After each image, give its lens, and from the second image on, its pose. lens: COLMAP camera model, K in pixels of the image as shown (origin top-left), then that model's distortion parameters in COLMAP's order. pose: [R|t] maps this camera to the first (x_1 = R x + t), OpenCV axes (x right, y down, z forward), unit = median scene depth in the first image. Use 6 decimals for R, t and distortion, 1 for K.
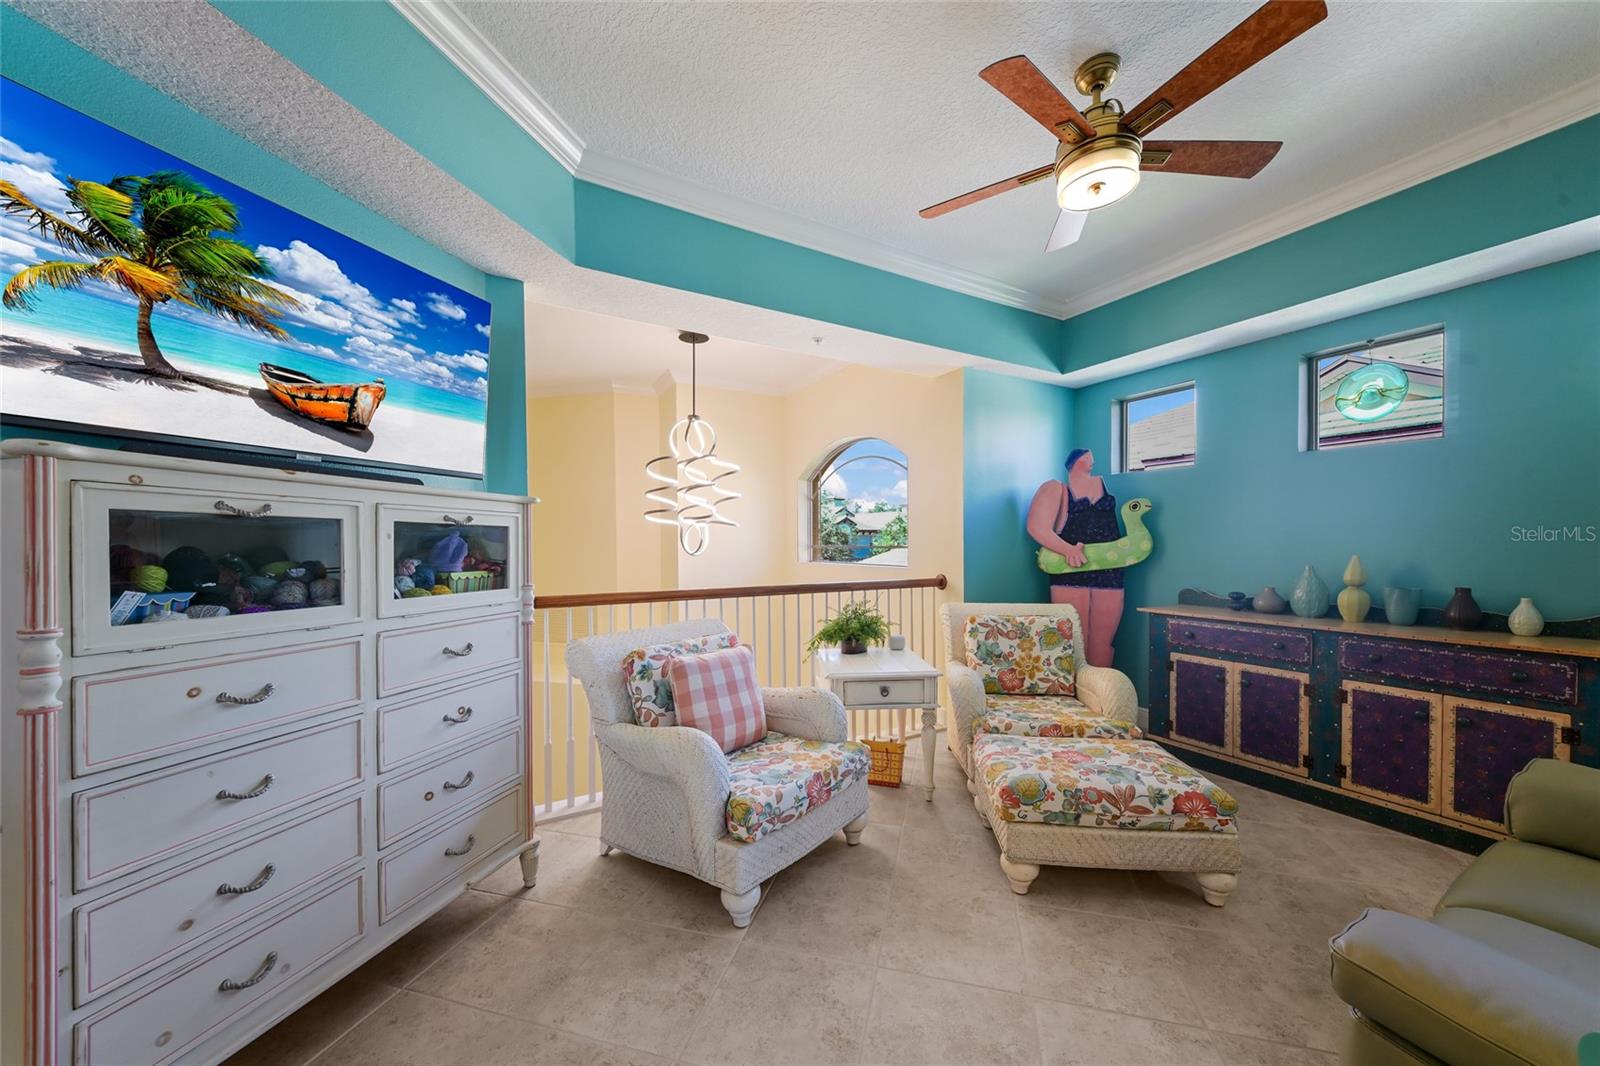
lens RADIAL K [[583.3, 0, 922.3], [0, 583.3, 549.1], [0, 0, 1]] dist [0.014687, 0.000123]
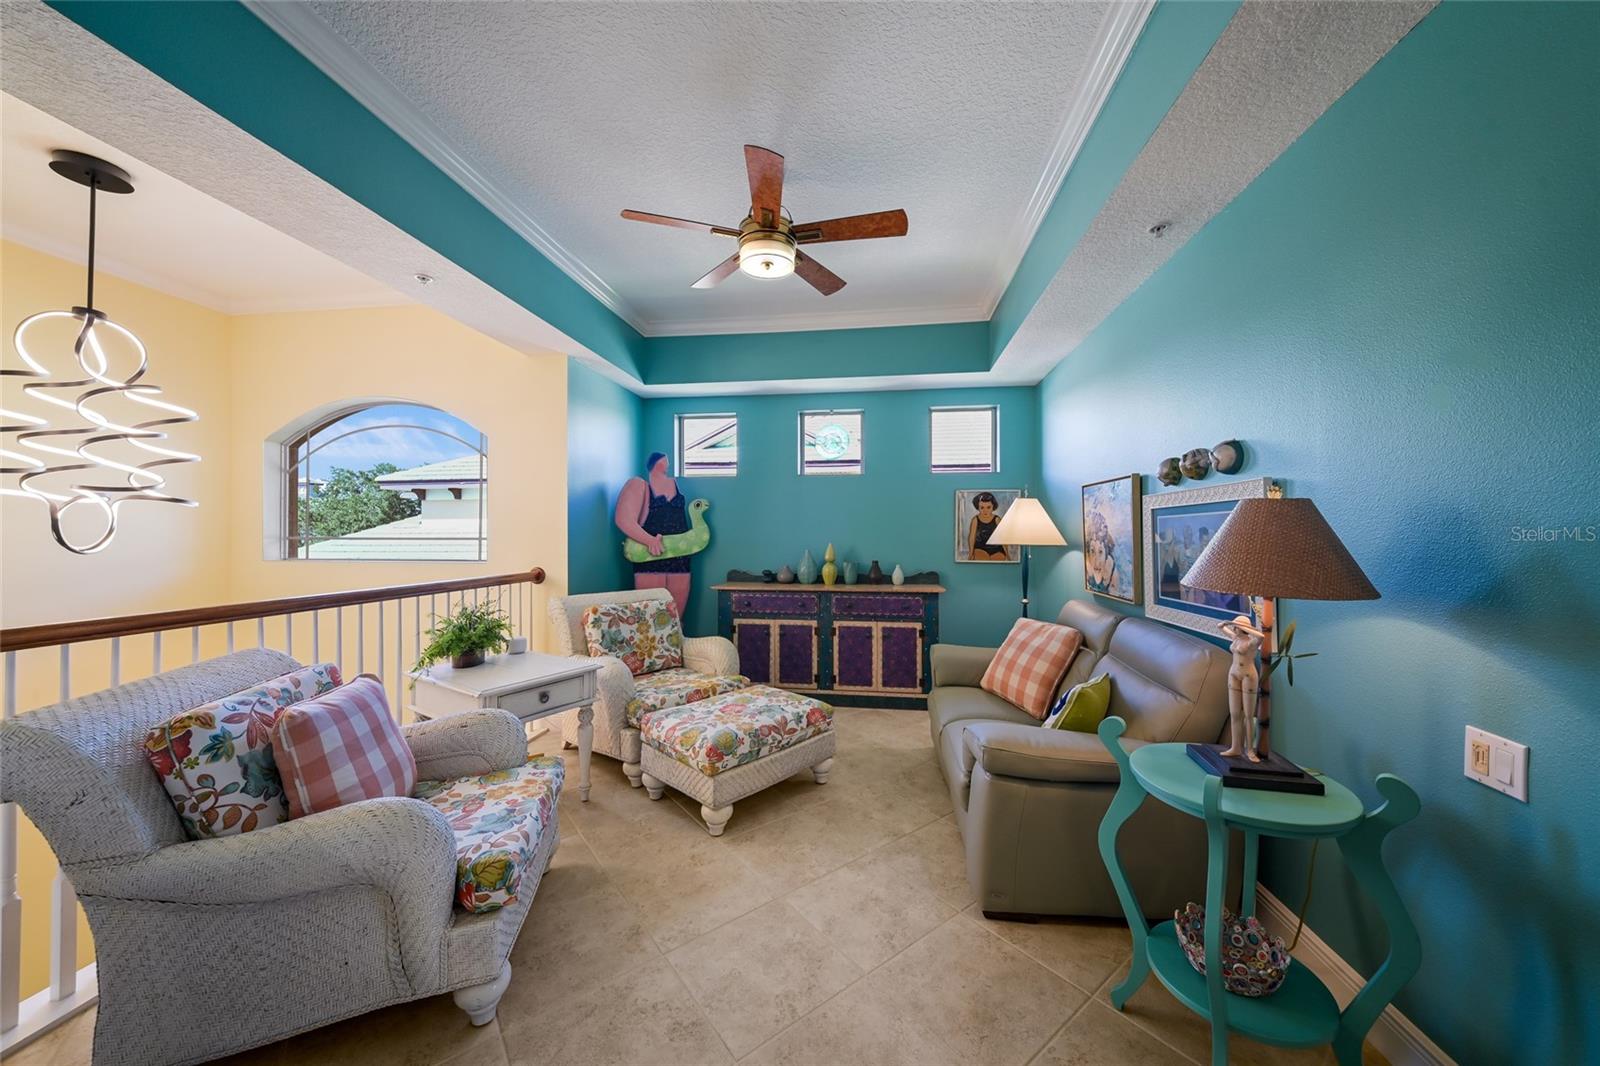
lens RADIAL K [[534.2, 0, 797.8], [0, 534.2, 529.9], [0, 0, 1]] dist [0.000002, -0.000137]
pose [[0.620659, 0.010857, 0.784005, -0.581967], [0.005865, 0.999812, -0.018489, 0.001860], [-0.784059, 0.016074, 0.620479, 0.208811]]
